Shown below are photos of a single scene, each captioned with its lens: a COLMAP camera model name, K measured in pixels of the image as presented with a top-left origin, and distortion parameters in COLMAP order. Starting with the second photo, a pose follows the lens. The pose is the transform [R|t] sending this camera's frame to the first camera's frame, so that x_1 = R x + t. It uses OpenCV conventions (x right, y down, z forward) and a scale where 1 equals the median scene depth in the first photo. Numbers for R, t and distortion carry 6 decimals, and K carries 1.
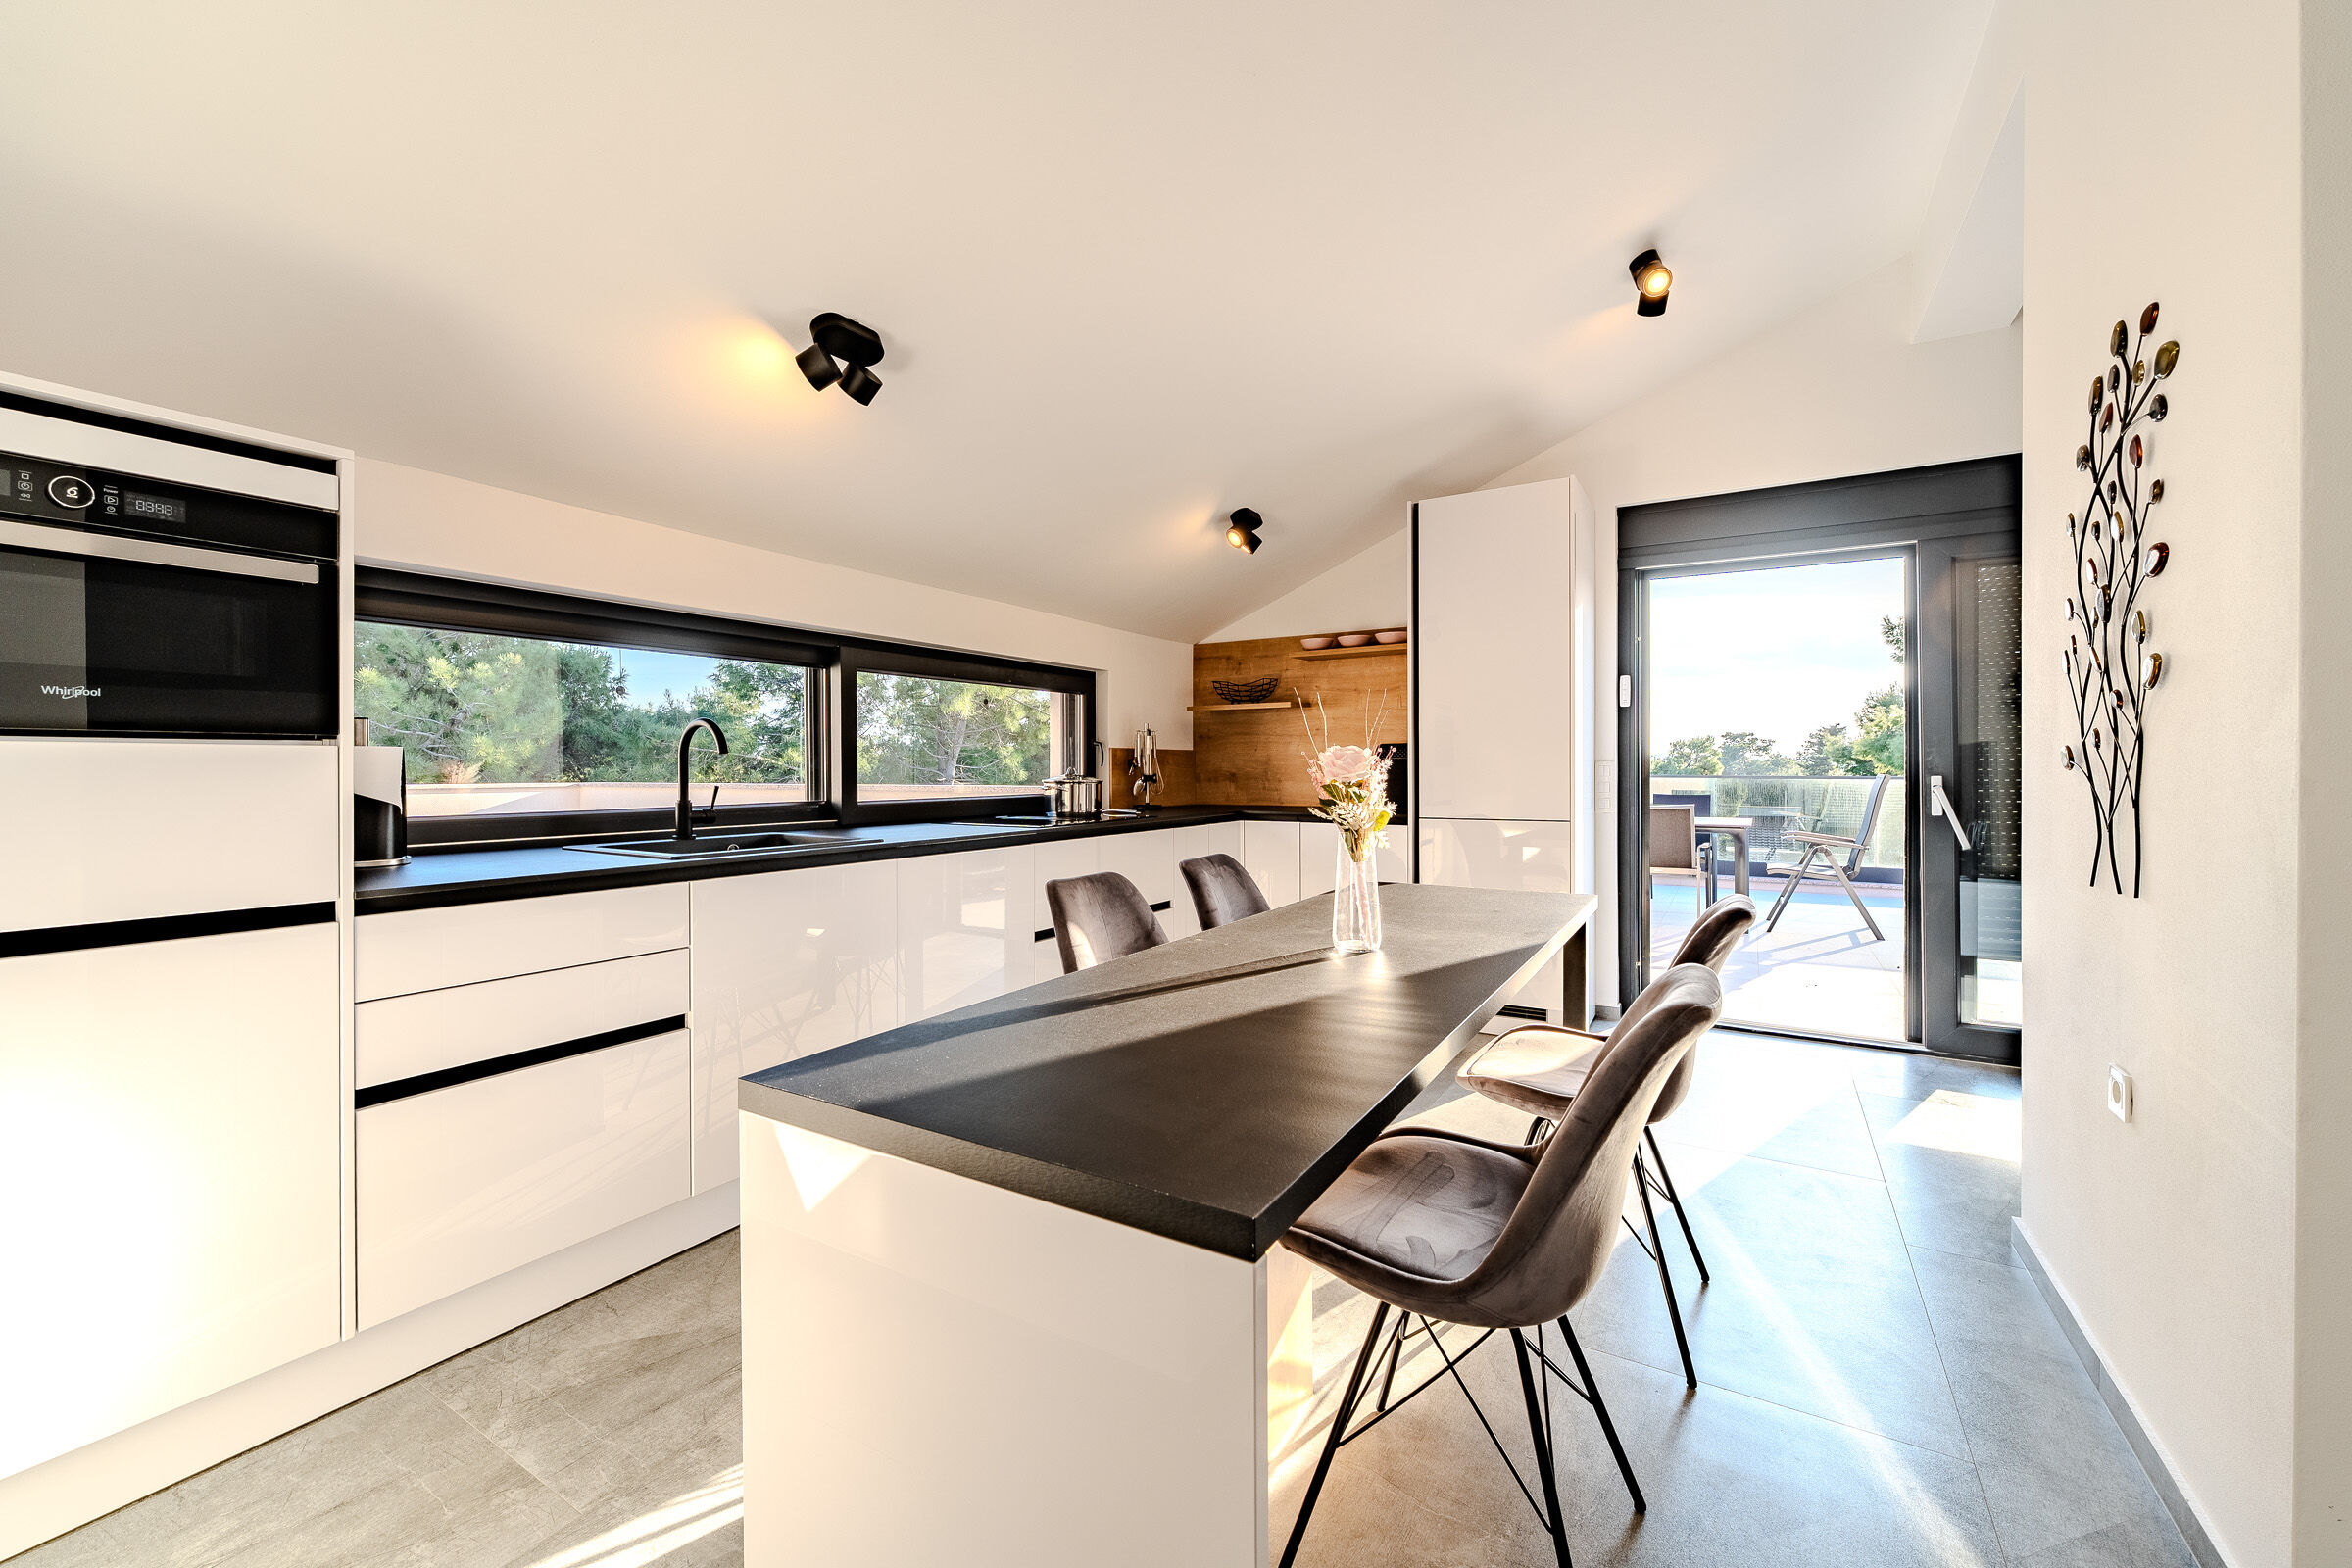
lens RADIAL K [[936.4, 0, 1171.4], [0, 936.4, 771.4], [0, 0, 1]] dist [-0.002812, 0.000425]
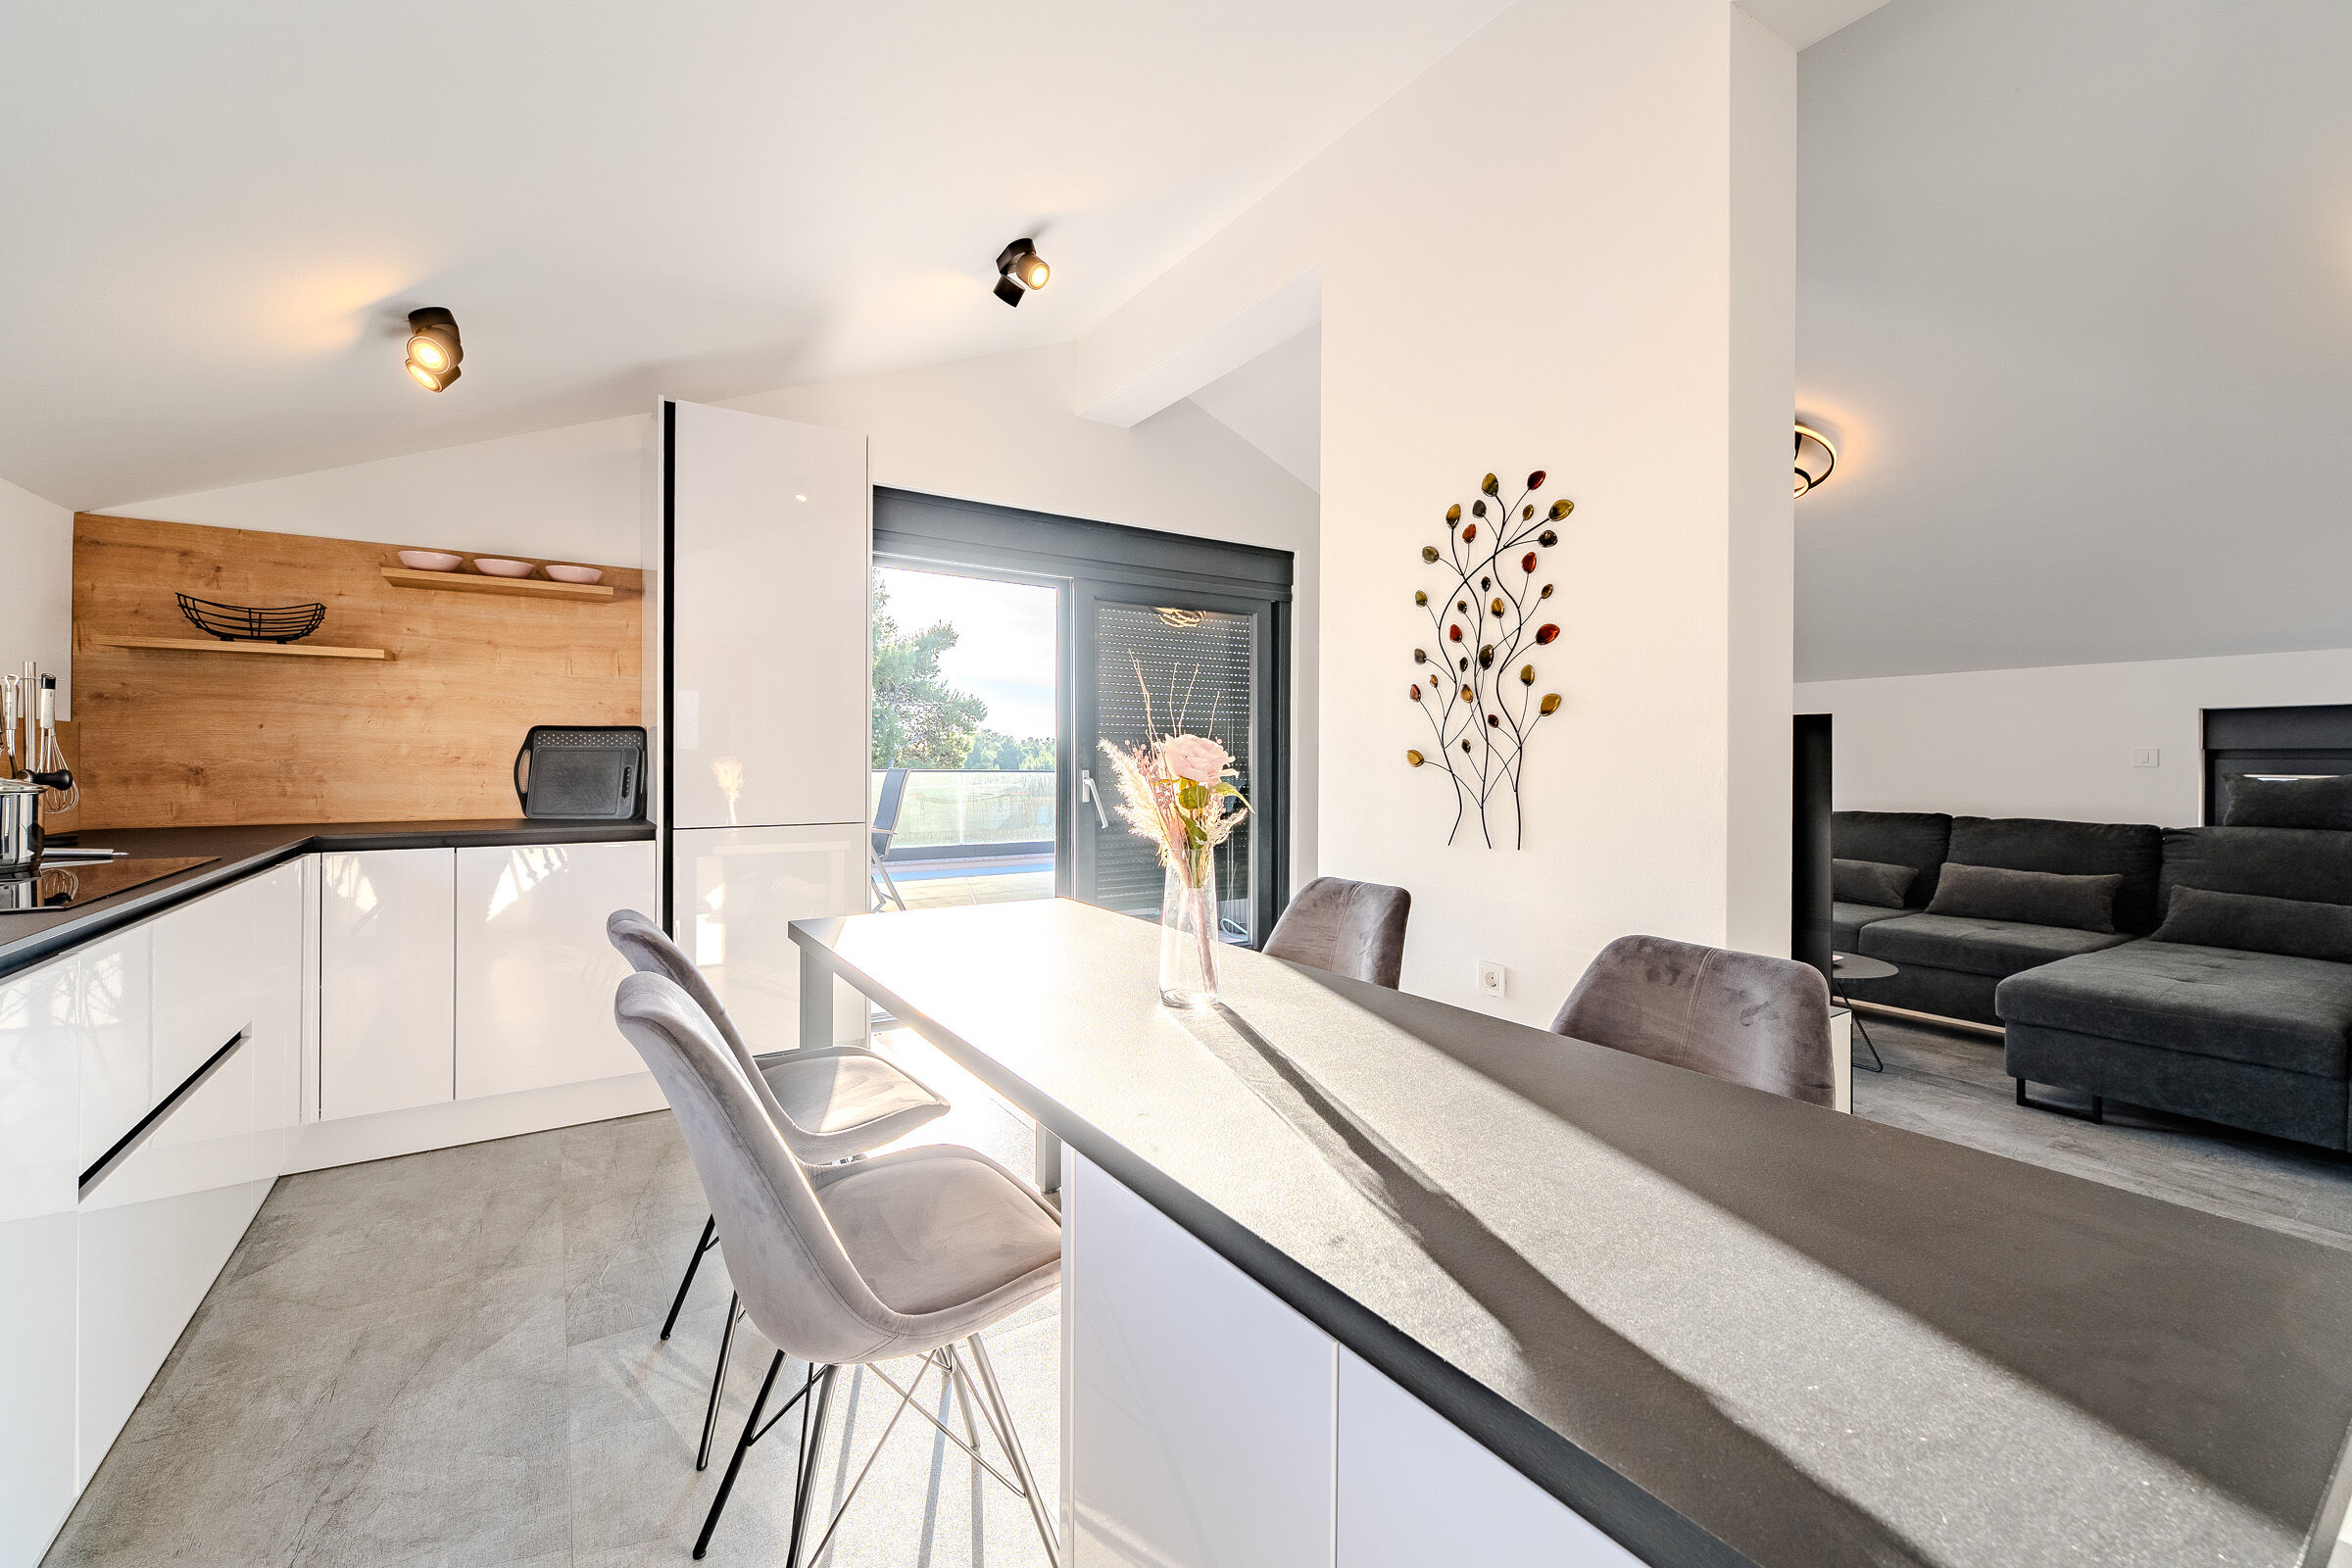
lens RADIAL K [[936.4, 0, 1167.6], [0, 936.4, 770.4], [0, 0, 1]] dist [-0.002812, 0.000425]
pose [[0.428156, -0.005621, 0.903687, -0.192839], [-0.004147, 0.999958, 0.008184, -0.003437], [-0.903695, -0.007252, 0.428115, 0.271592]]
